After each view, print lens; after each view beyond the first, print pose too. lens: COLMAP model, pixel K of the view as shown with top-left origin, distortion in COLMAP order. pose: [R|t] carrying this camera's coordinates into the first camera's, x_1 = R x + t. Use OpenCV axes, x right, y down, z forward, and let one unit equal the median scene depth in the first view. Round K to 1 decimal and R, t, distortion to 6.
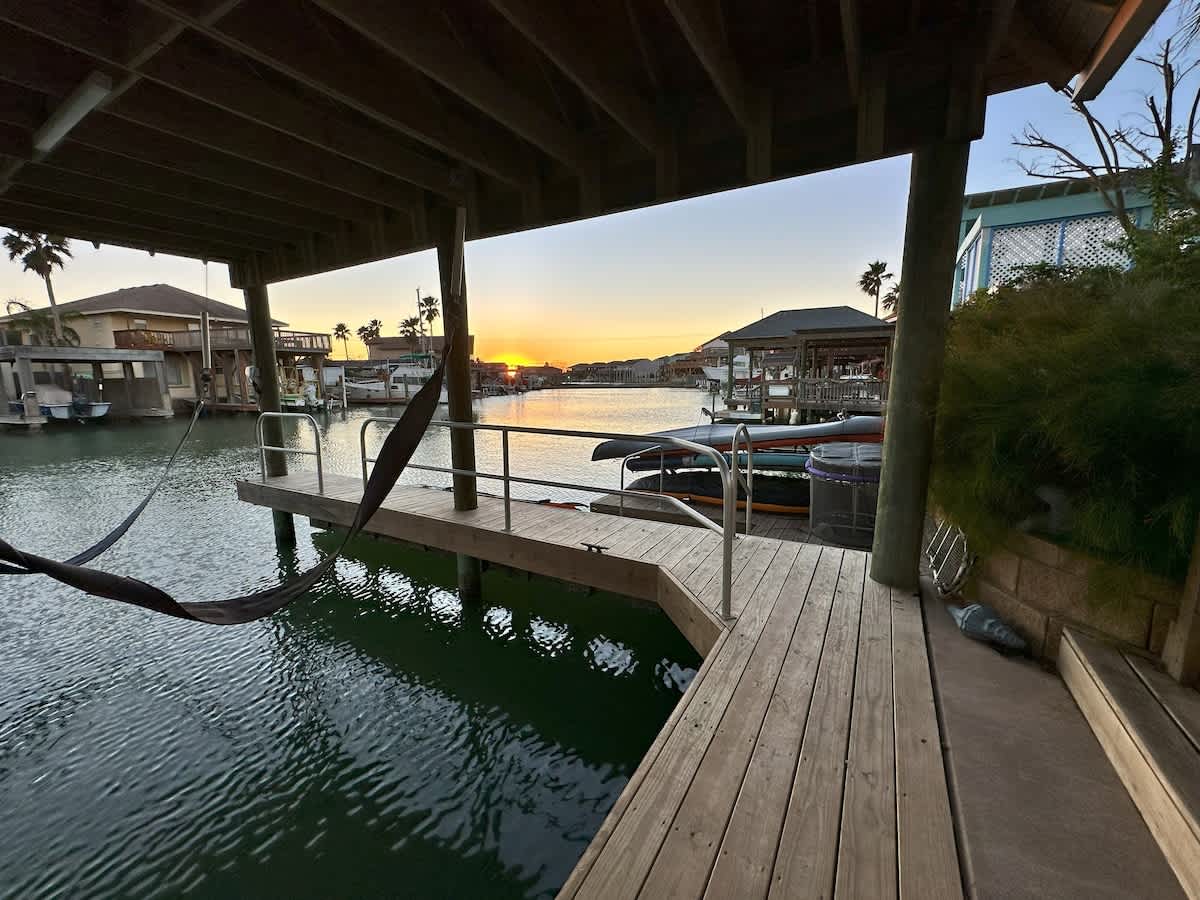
lens RADIAL K [[480.4, 0, 600.0], [0, 480.4, 450.0], [0, 0, 1]] dist [0.000367, 0.000166]
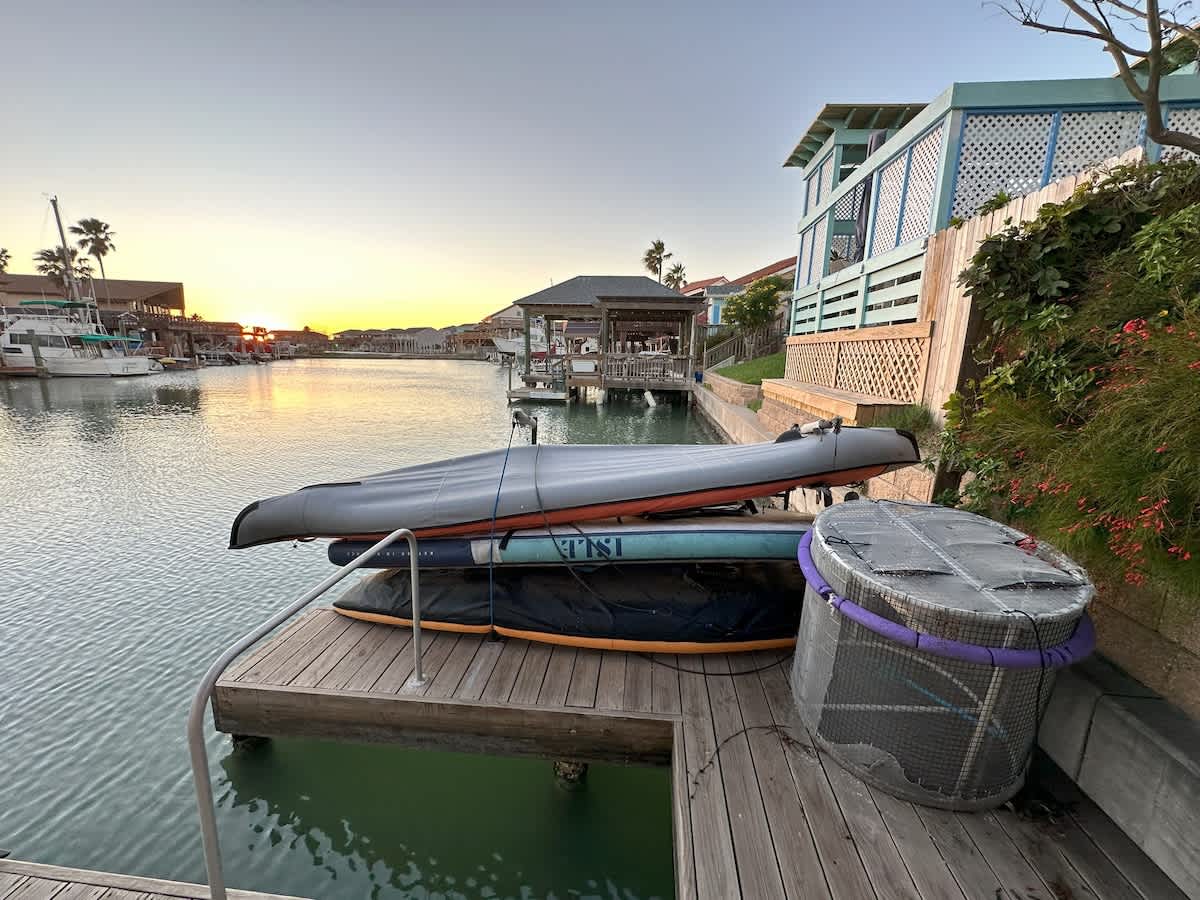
lens RADIAL K [[478.7, 0, 600.0], [0, 478.7, 450.0], [0, 0, 1]] dist [-0.001818, -0.000239]
pose [[0.910780, -0.055344, 0.409165, 0.017387], [0.032548, 0.997516, 0.062475, -0.012398], [-0.411606, -0.043584, 0.910319, 0.094286]]
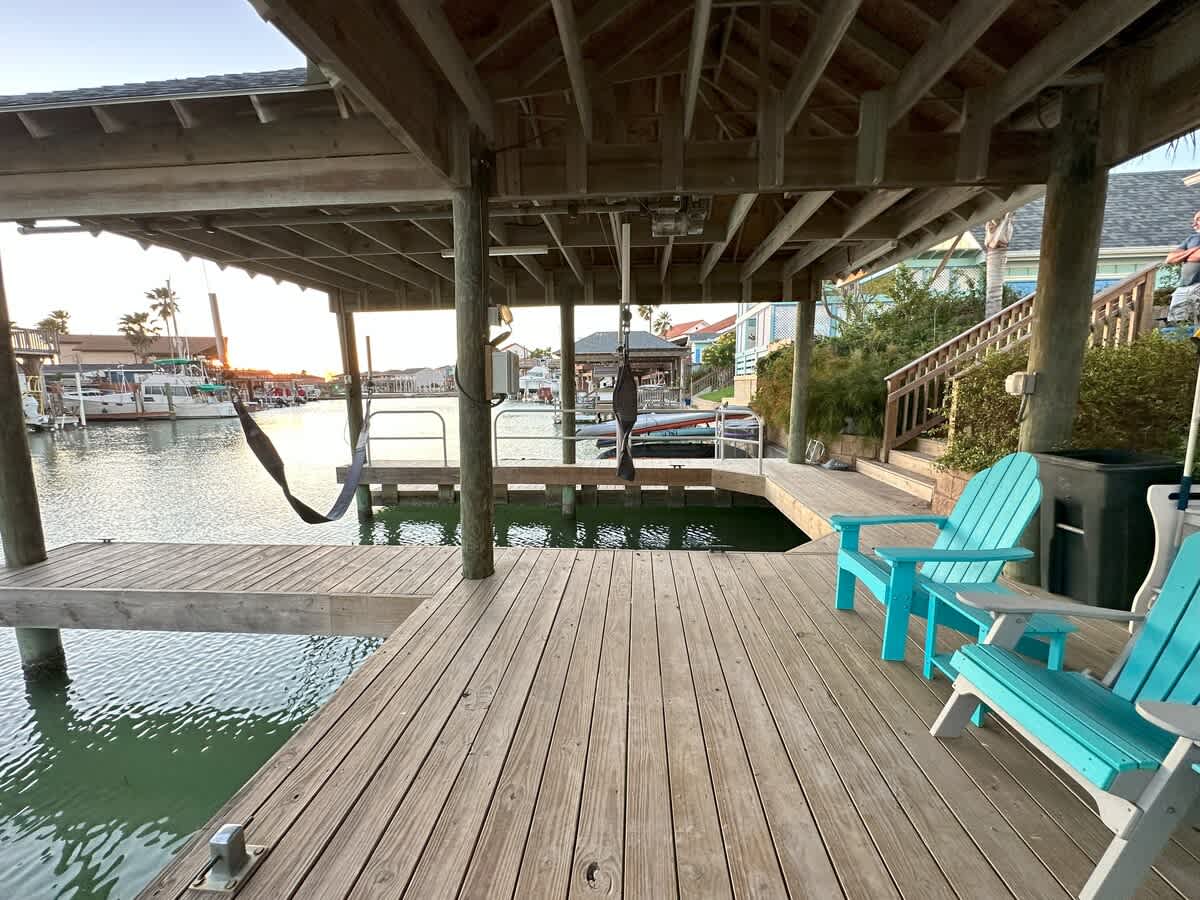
lens RADIAL K [[480.4, 0, 600.0], [0, 480.4, 450.0], [0, 0, 1]] dist [0.000367, 0.000166]
pose [[0.899174, -0.058986, 0.433597, -0.099213], [0.067519, 0.997709, -0.004290, 0.010025], [-0.432350, 0.033133, 0.901097, -0.058736]]
